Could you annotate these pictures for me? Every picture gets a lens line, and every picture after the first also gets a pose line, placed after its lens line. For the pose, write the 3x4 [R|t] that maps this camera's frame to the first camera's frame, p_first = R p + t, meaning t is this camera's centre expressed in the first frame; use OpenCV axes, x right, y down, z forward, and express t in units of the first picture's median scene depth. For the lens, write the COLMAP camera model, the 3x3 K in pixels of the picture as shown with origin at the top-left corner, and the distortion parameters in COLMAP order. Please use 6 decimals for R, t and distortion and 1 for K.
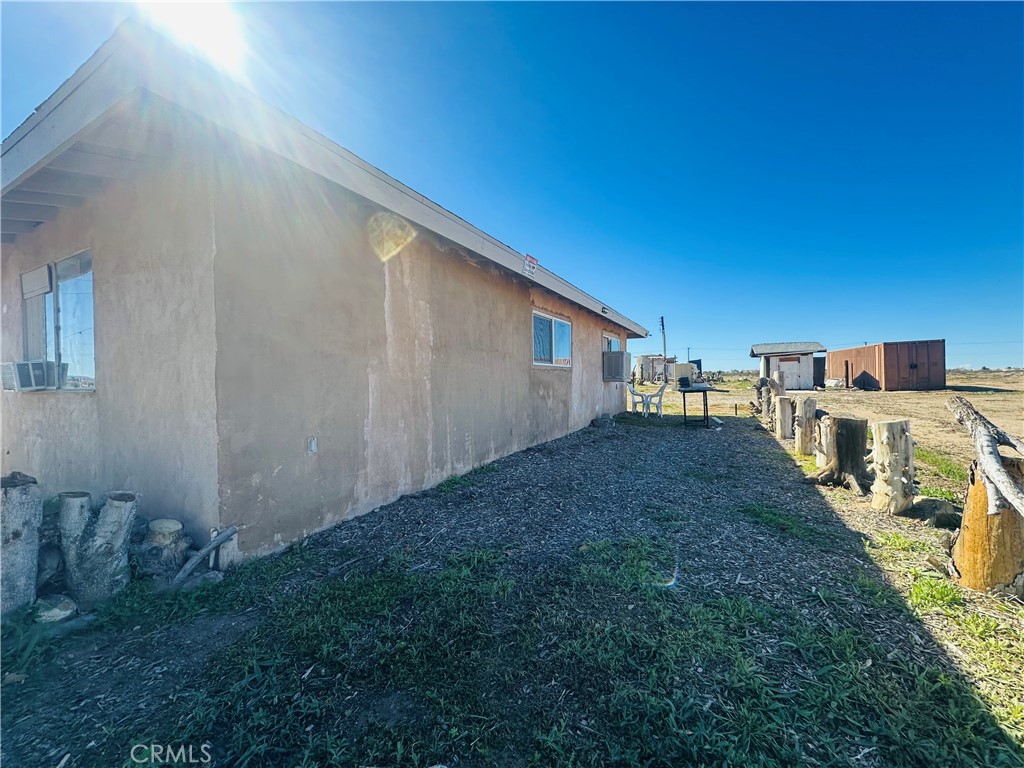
lens RADIAL K [[408.5, 0, 507.3], [0, 408.5, 386.7], [0, 0, 1]] dist [-0.002920, 0.000897]
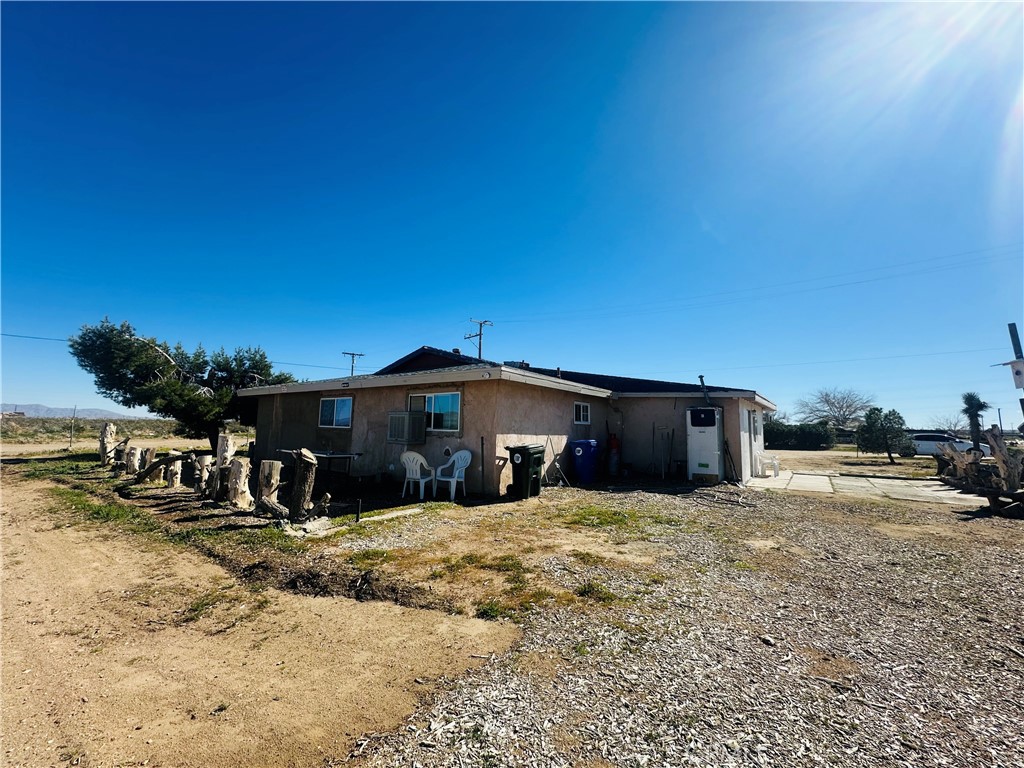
lens RADIAL K [[408.5, 0, 514.7], [0, 408.5, 383.1], [0, 0, 1]] dist [-0.002920, 0.000897]
pose [[-0.152867, -0.095054, -0.983665, 1.814974], [-0.035201, 0.995256, -0.090703, -0.115635], [0.987620, 0.020760, -0.155488, 2.183040]]
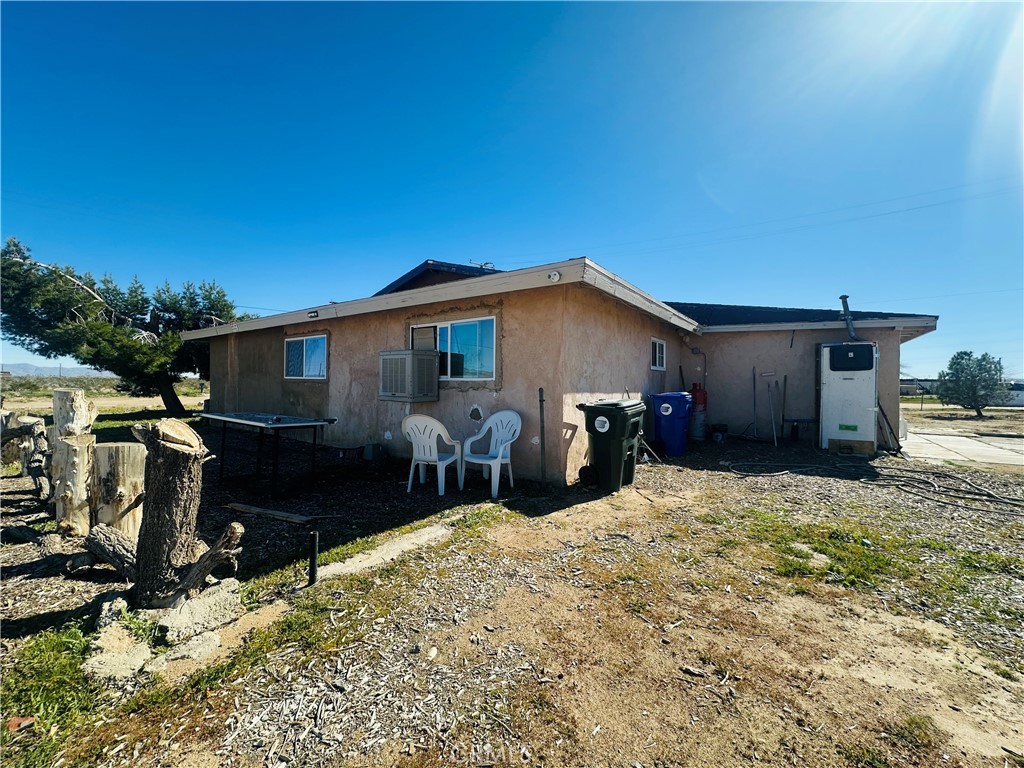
lens RADIAL K [[408.5, 0, 516.2], [0, 408.5, 384.3], [0, 0, 1]] dist [-0.002920, 0.000897]
pose [[-0.138463, 0.019363, -0.990178, 1.317134], [-0.025459, 0.999409, 0.023104, -0.085357], [0.990040, 0.028408, -0.137888, 1.952246]]
